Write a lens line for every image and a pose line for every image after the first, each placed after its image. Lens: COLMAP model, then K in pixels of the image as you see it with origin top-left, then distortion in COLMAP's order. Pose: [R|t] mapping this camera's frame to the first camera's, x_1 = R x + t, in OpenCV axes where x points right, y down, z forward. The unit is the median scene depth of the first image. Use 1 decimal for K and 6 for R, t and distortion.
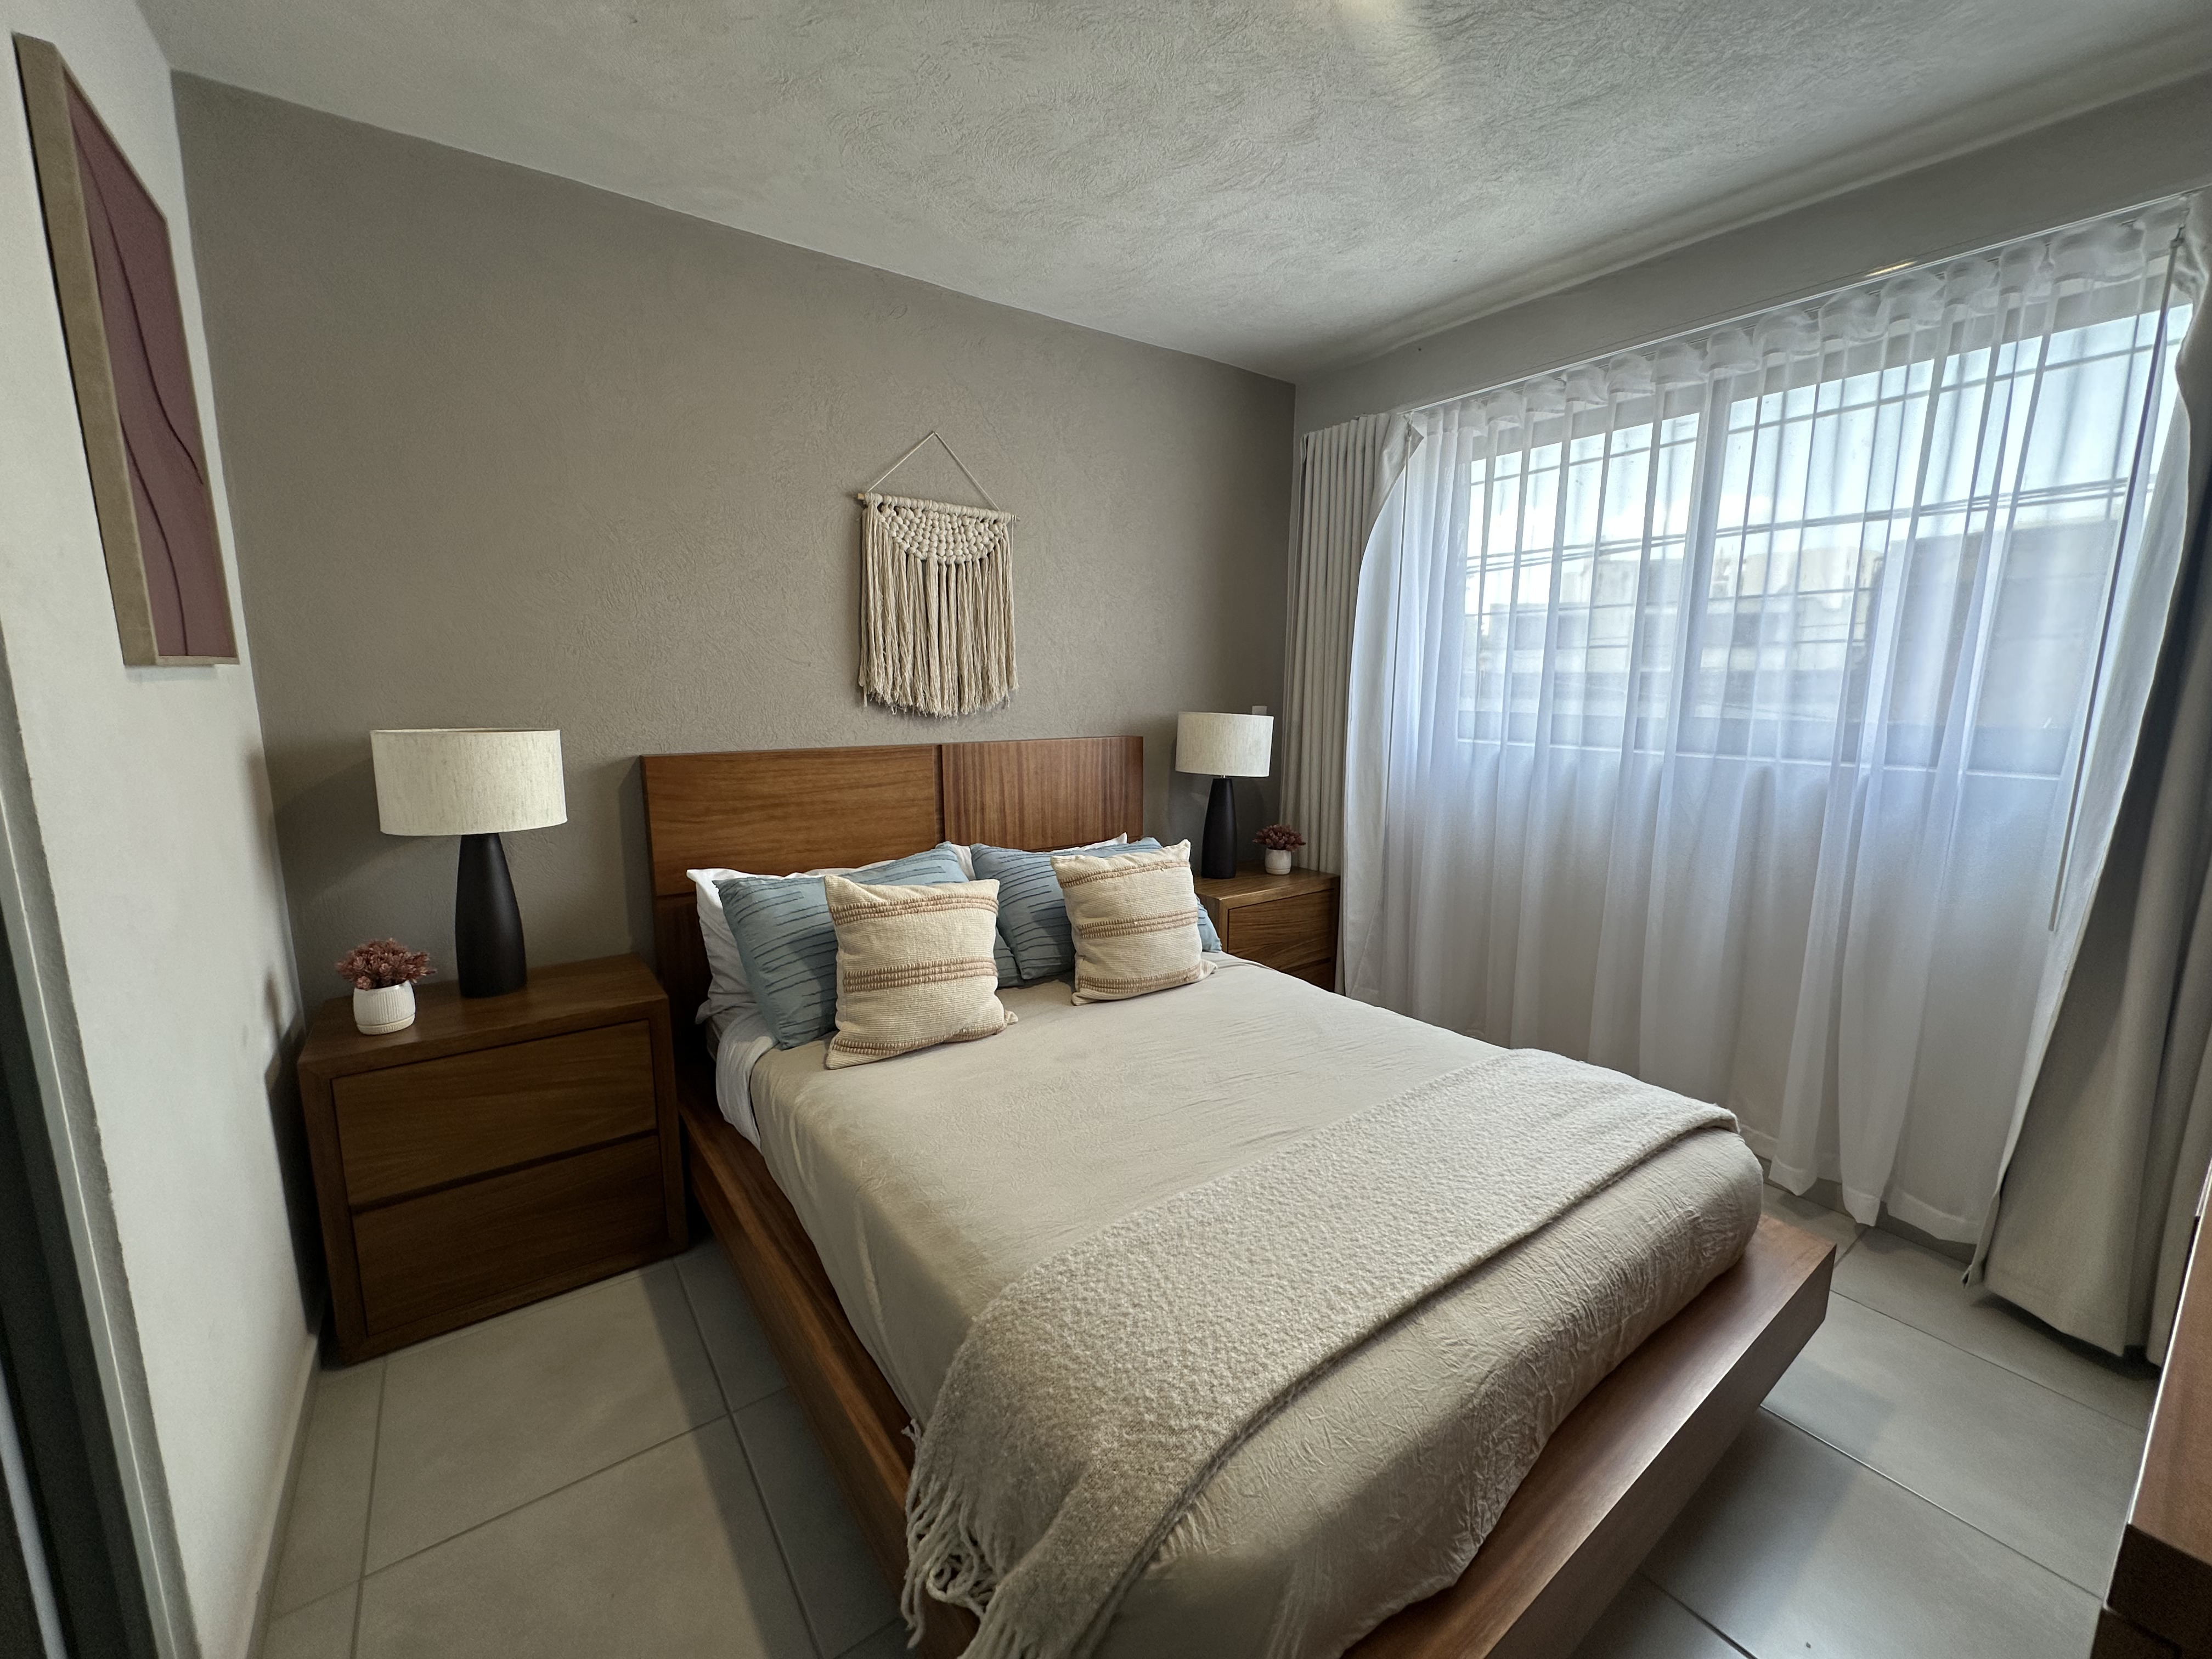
lens RADIAL K [[880.8, 0, 1107.7], [0, 880.8, 828.1], [0, 0, 1]] dist [-0.000600, -0.000426]
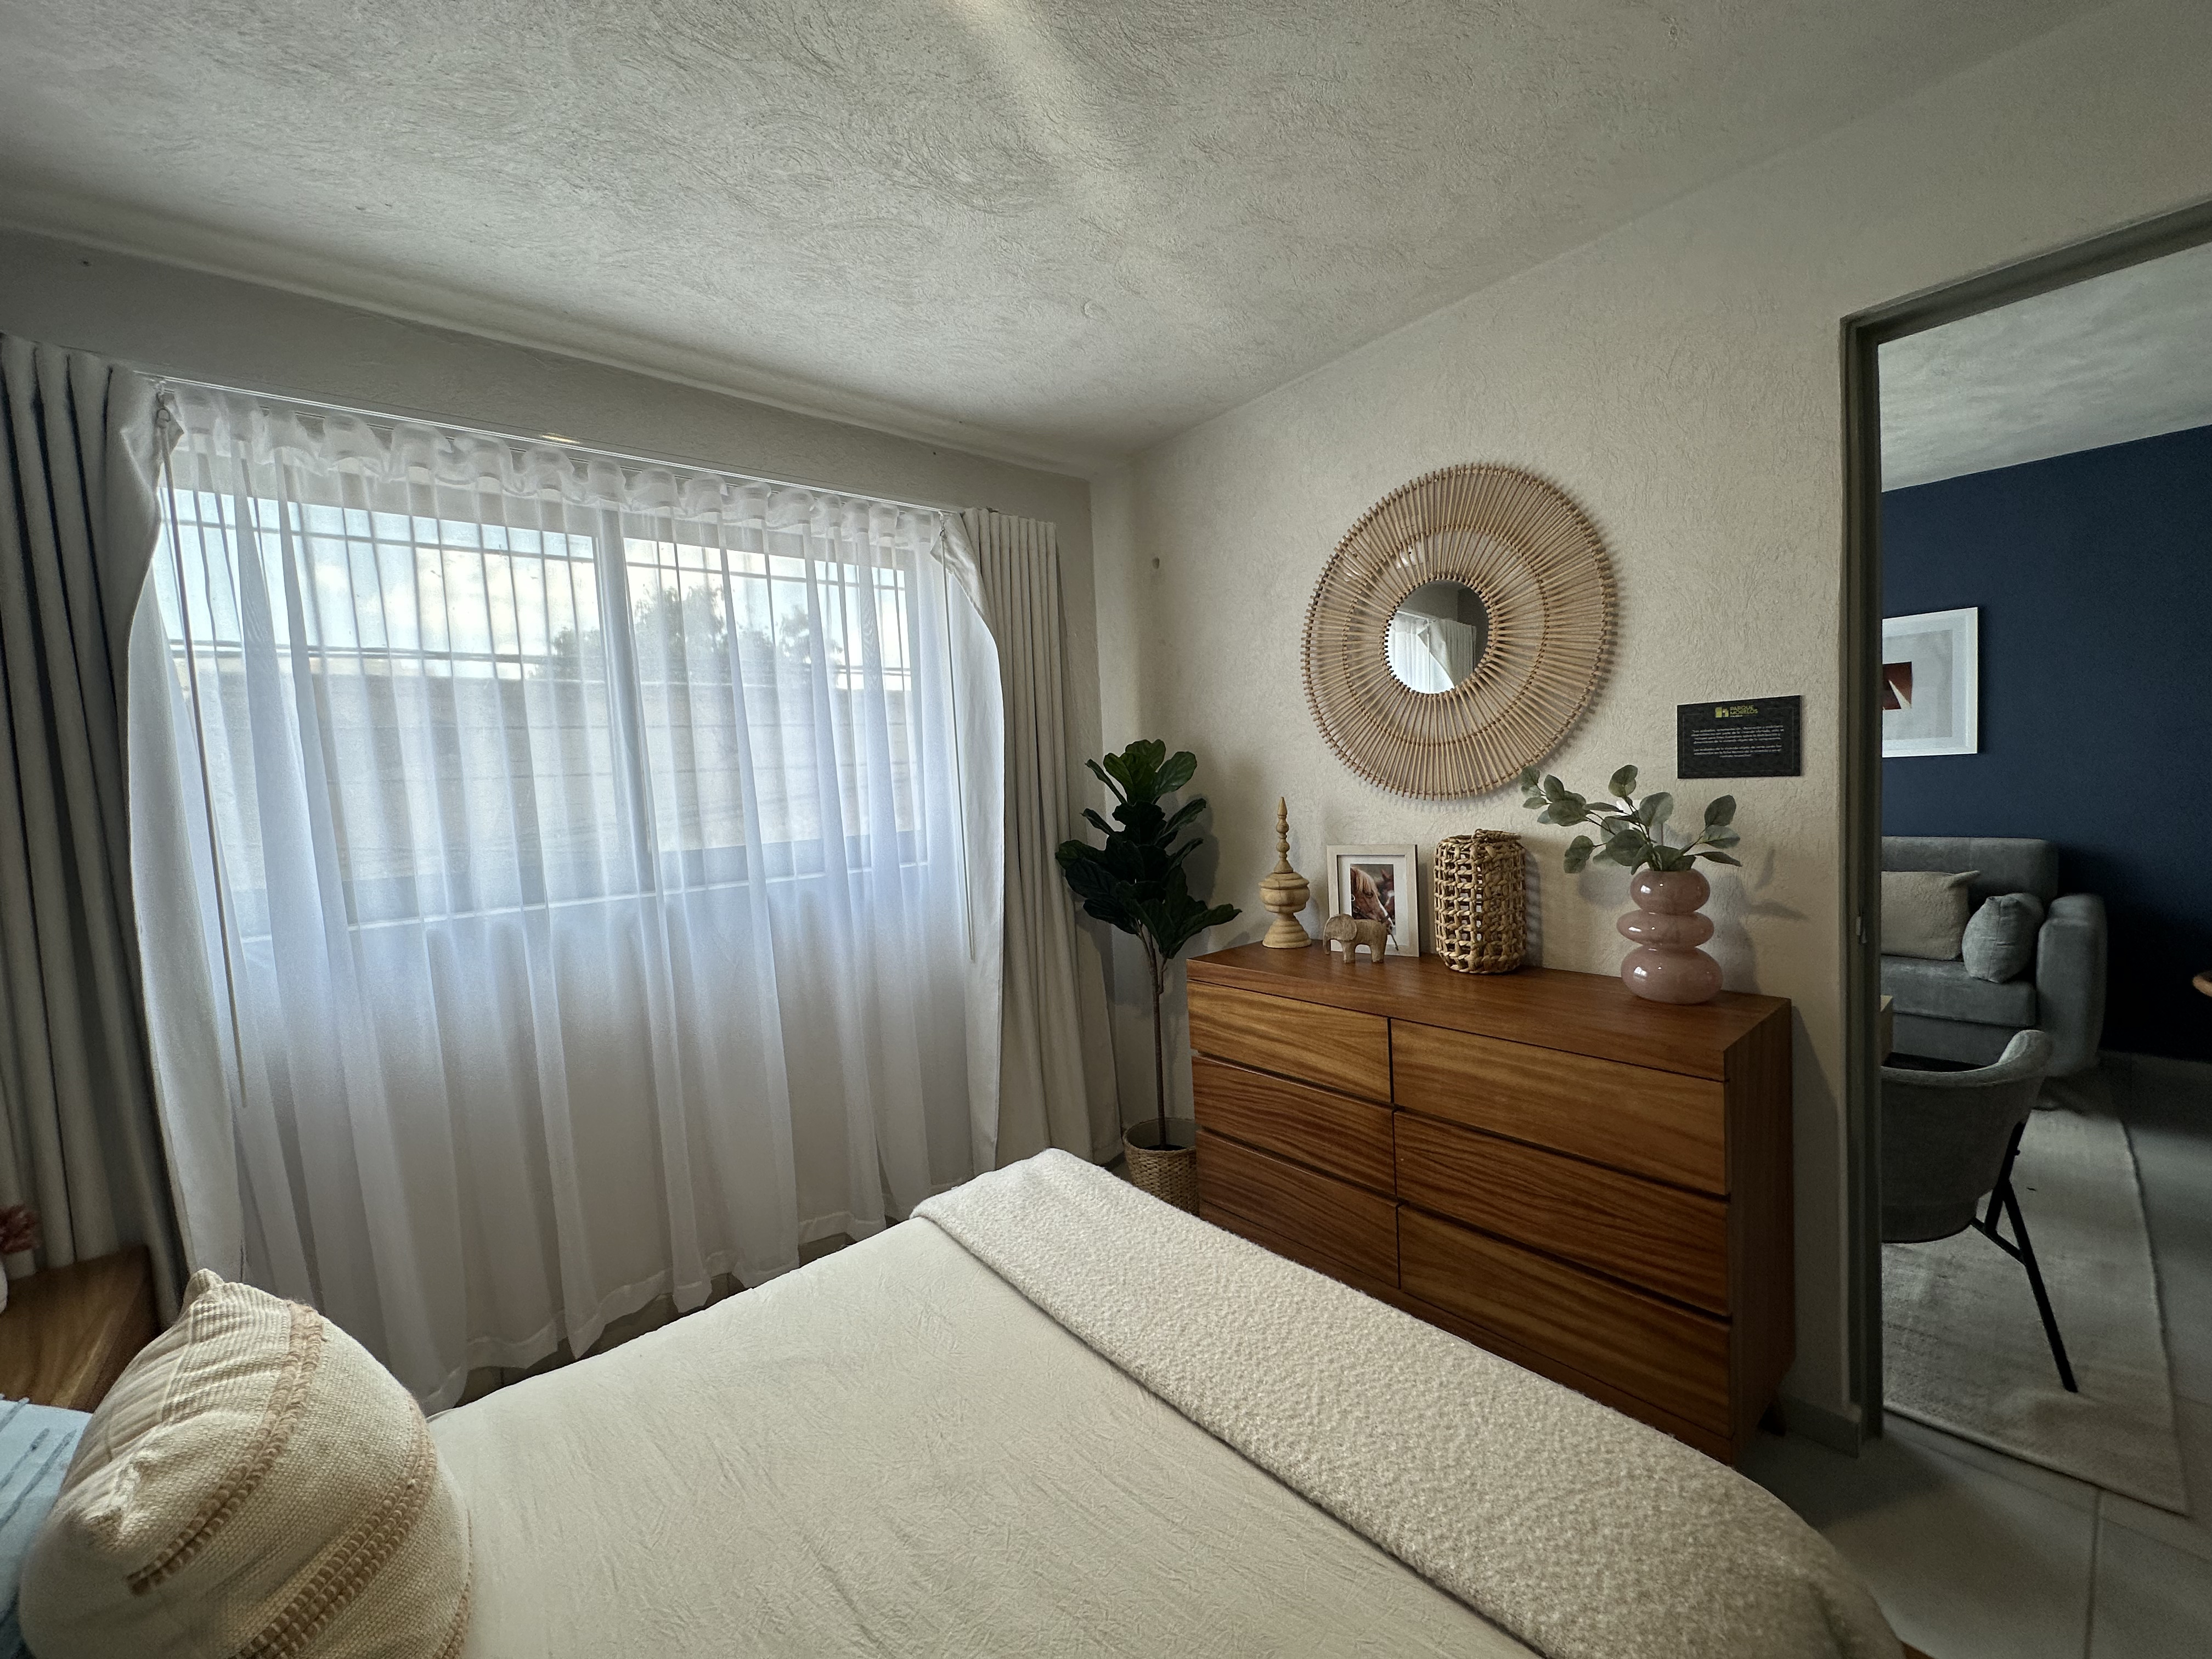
lens RADIAL K [[880.8, 0, 1096.7], [0, 880.8, 825.9], [0, 0, 1]] dist [-0.000600, -0.000426]
pose [[-0.070604, -0.060857, 0.995646, -0.322048], [0.214232, 0.973921, 0.074721, -0.125034], [-0.974228, 0.218575, -0.055725, 0.593331]]
